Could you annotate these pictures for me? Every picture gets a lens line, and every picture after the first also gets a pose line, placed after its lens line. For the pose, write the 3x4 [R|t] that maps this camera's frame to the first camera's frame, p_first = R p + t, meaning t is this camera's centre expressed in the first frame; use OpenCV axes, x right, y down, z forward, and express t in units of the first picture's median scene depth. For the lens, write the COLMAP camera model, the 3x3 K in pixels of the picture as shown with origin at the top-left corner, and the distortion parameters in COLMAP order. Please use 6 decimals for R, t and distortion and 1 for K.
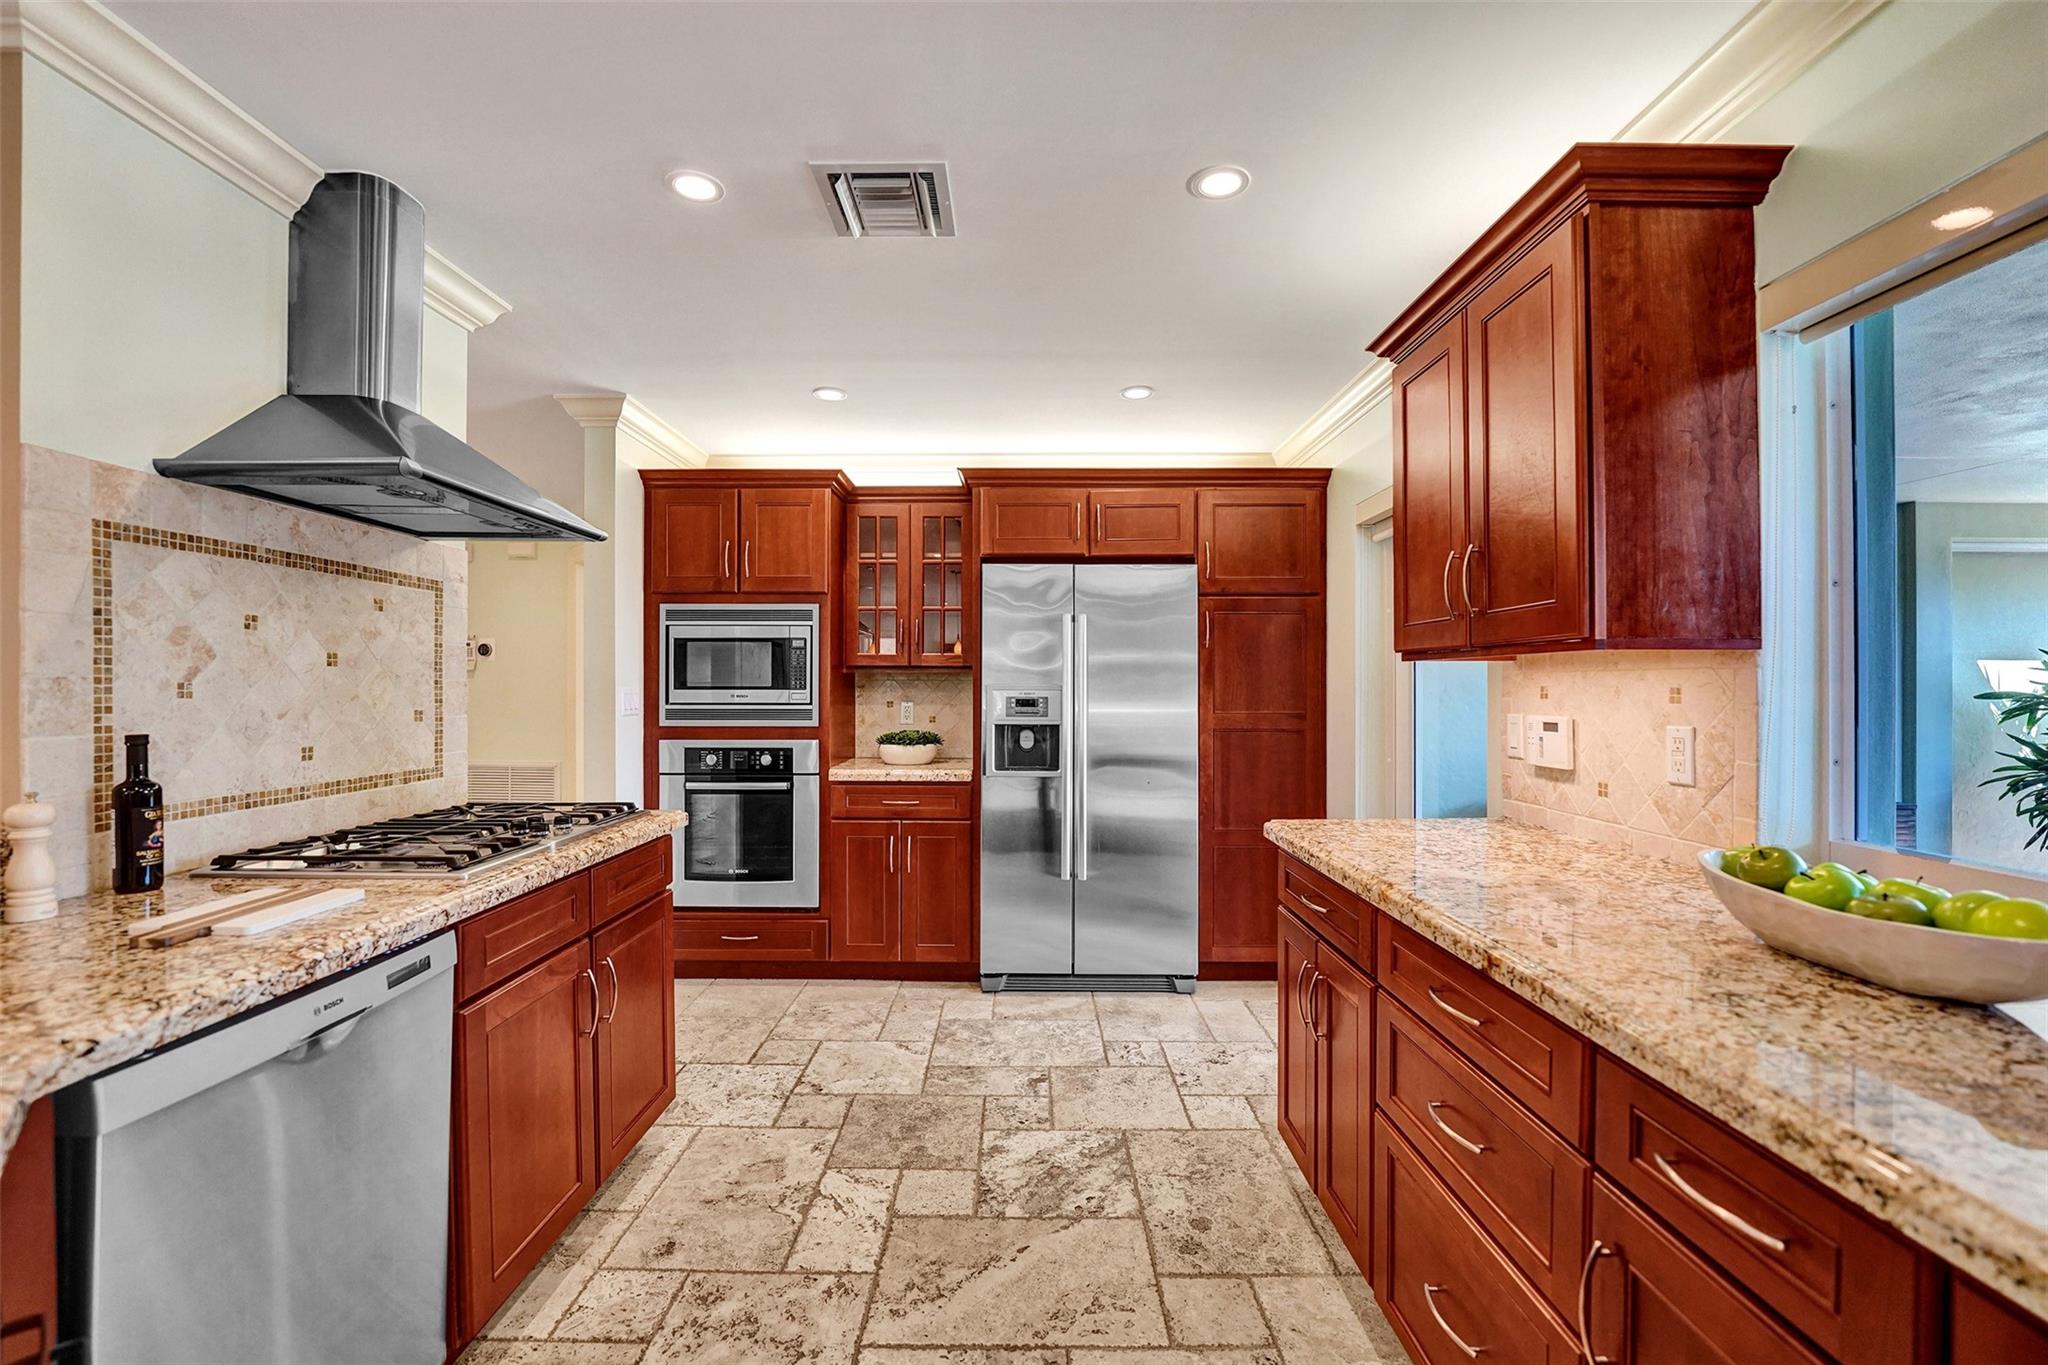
lens RADIAL K [[846.6, 0, 1026.5], [0, 846.6, 682.1], [0, 0, 1]] dist [-0.000078, 0.001444]
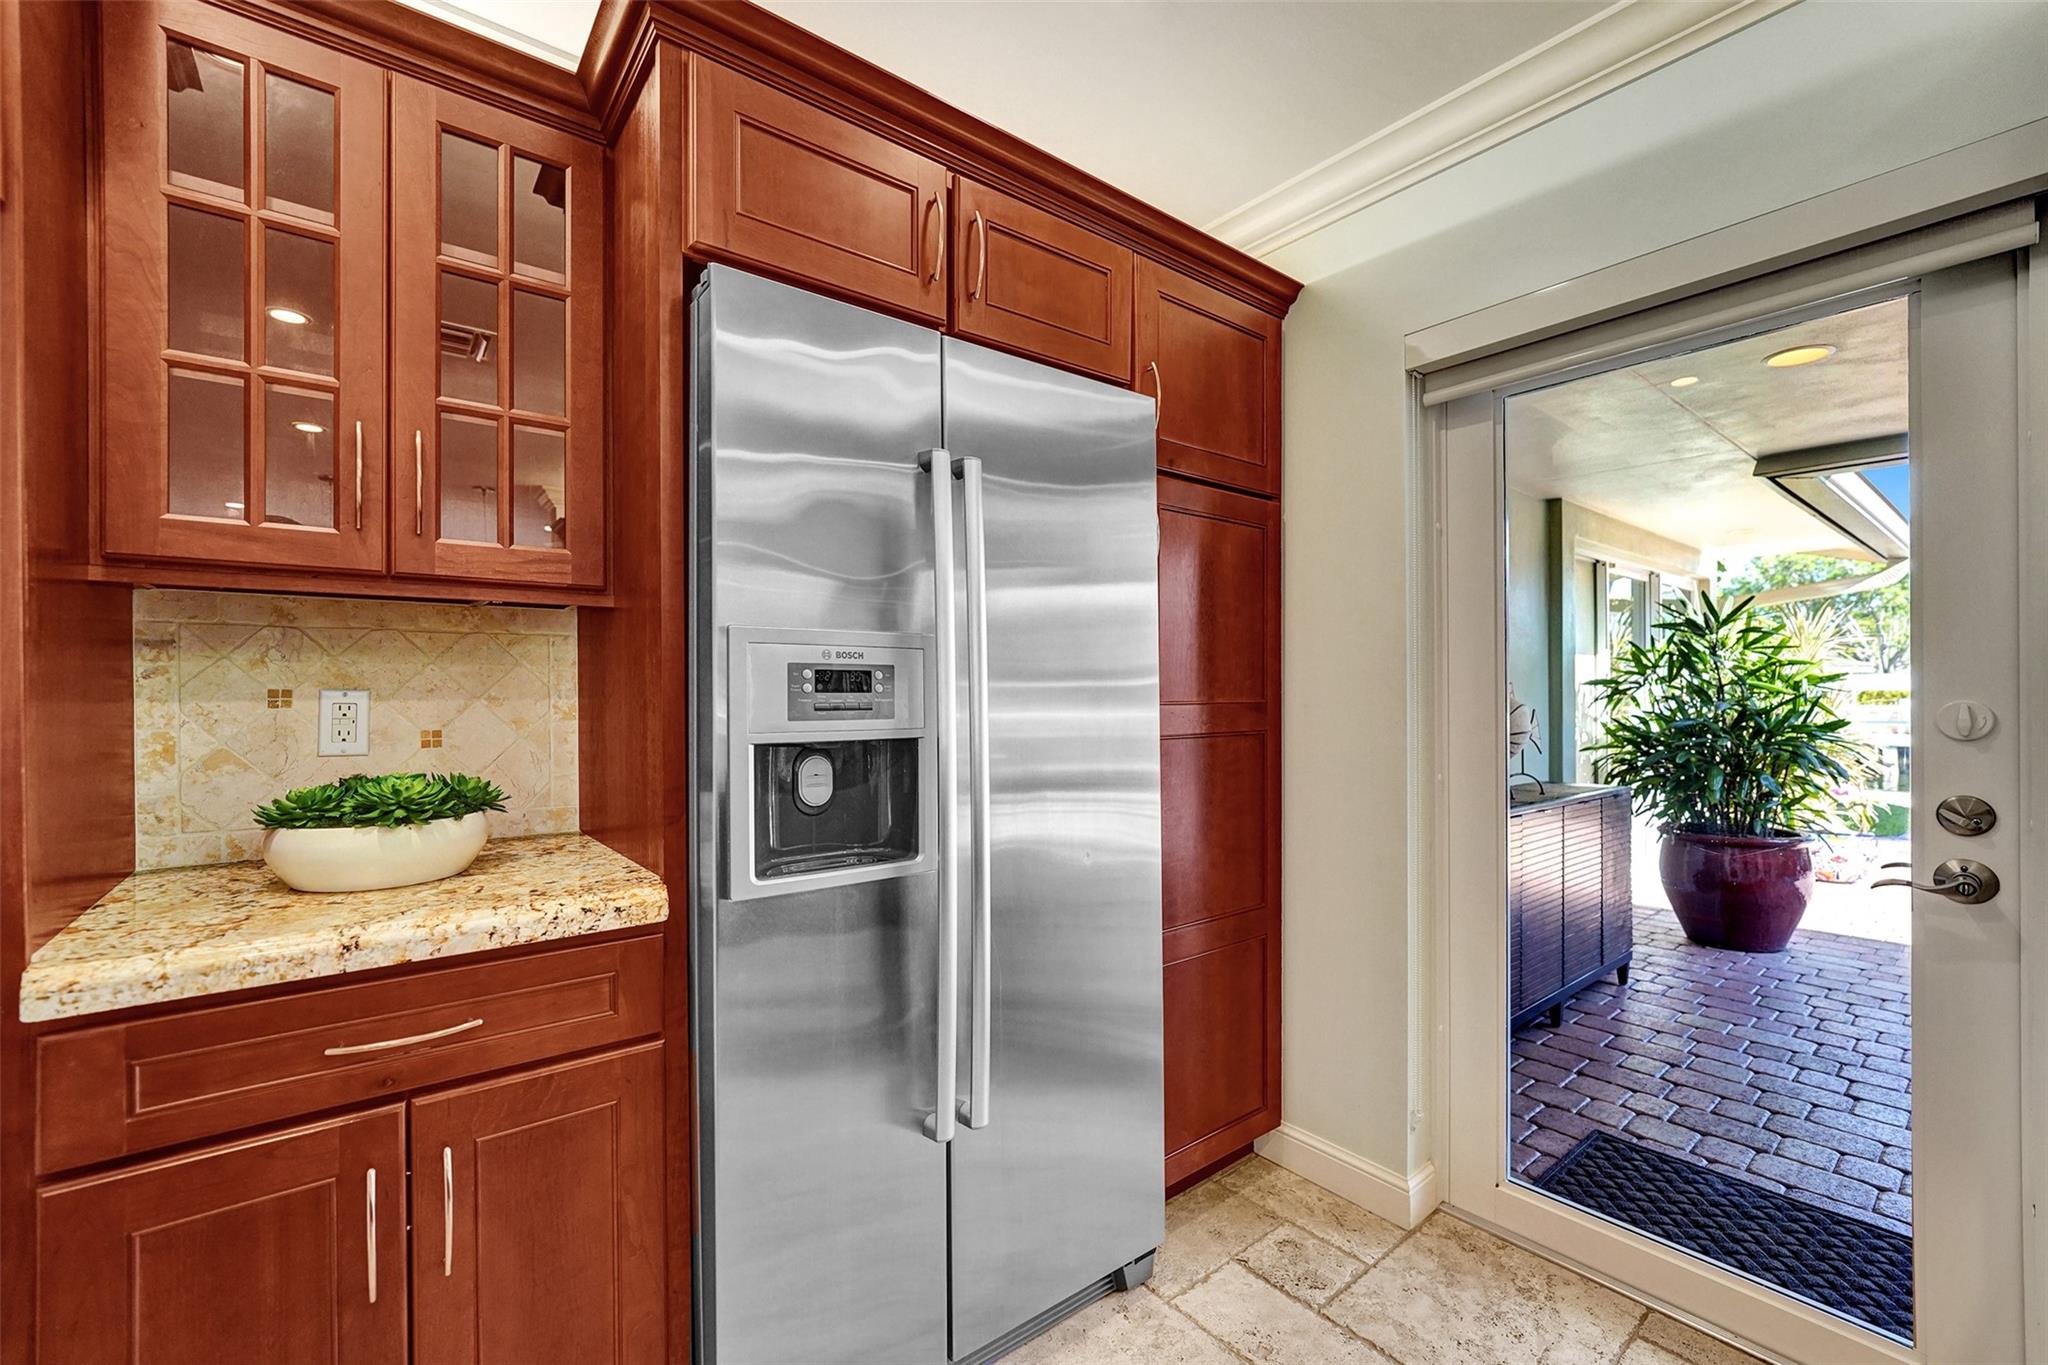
lens RADIAL K [[846.6, 0, 1011.1], [0, 846.6, 685.8], [0, 0, 1]] dist [-0.000078, 0.001444]
pose [[0.787061, -0.001875, 0.616872, -0.163205], [0.004935, 0.999983, -0.003256, 0.027506], [-0.616856, 0.005607, 0.787056, 0.652126]]
